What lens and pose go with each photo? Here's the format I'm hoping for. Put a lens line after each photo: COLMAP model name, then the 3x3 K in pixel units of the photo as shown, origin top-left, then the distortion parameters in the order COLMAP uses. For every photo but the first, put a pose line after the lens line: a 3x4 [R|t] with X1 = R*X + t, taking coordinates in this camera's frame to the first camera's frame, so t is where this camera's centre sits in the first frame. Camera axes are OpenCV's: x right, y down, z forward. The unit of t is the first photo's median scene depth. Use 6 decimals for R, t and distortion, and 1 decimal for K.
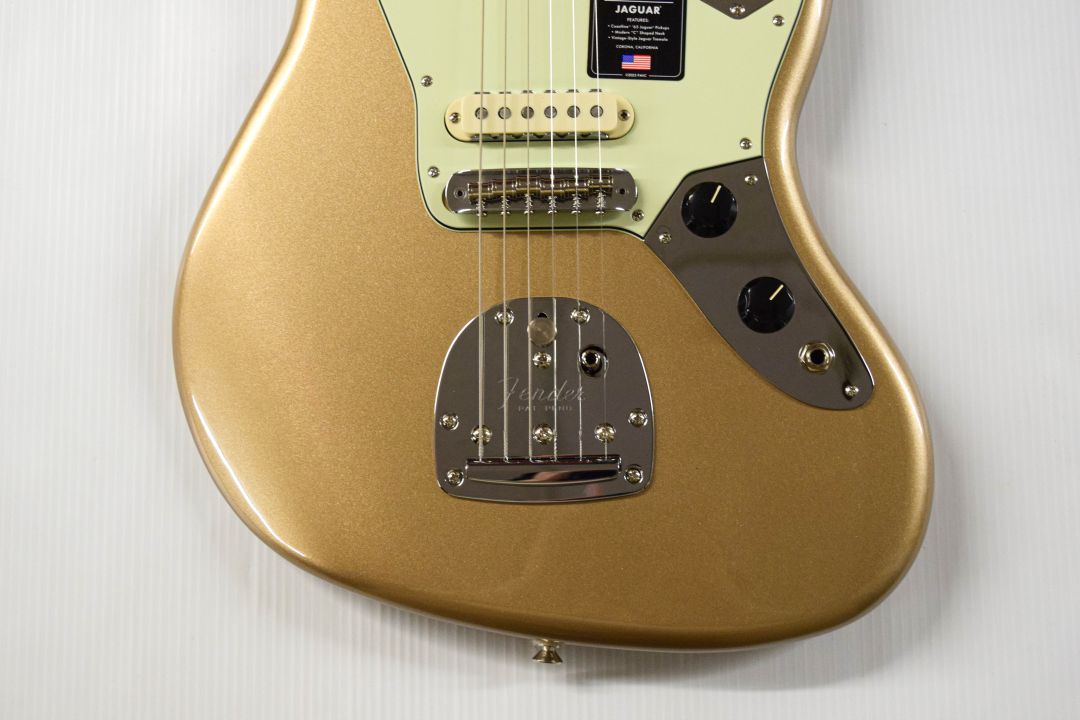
lens RADIAL K [[1455.5, 0, 566.4], [0, 1455.5, 368.2], [0, 0, 1]] dist [-0.043538, 0.000000]
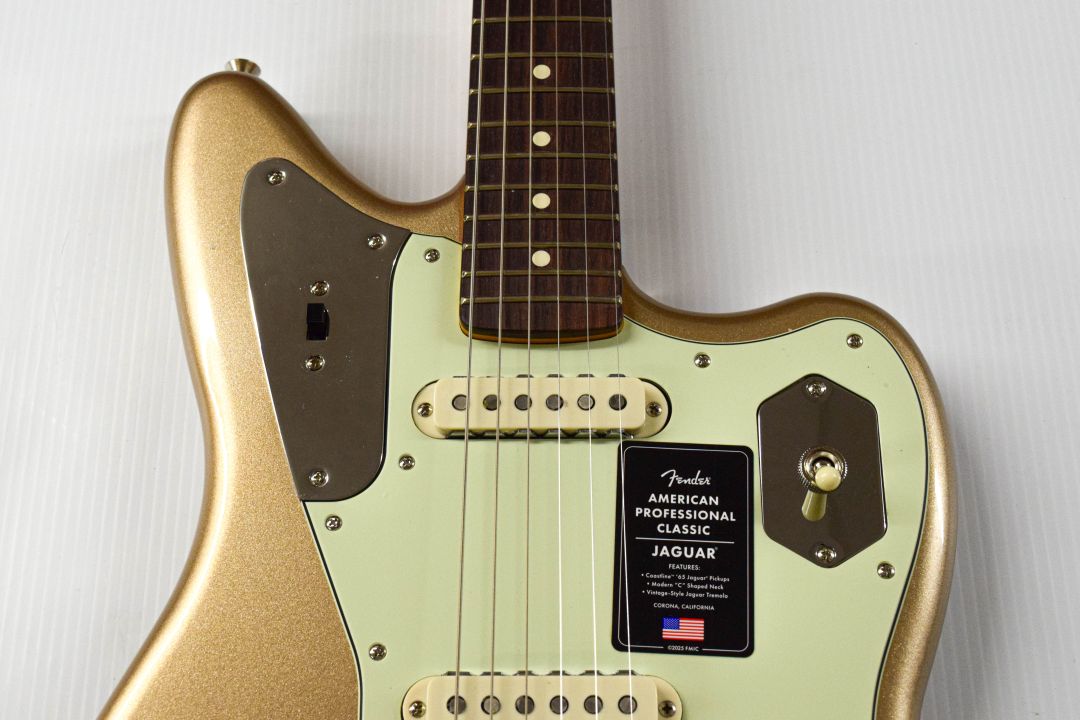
lens RADIAL K [[1455.5, 0, 537.2], [0, 1455.5, 368.3], [0, 0, 1]] dist [-0.043538, 0.000000]
pose [[0.999824, 0.015396, 0.010678, -0.030336], [-0.011574, 0.955664, -0.294232, -0.125097], [-0.014734, 0.294056, 0.955675, 0.306611]]
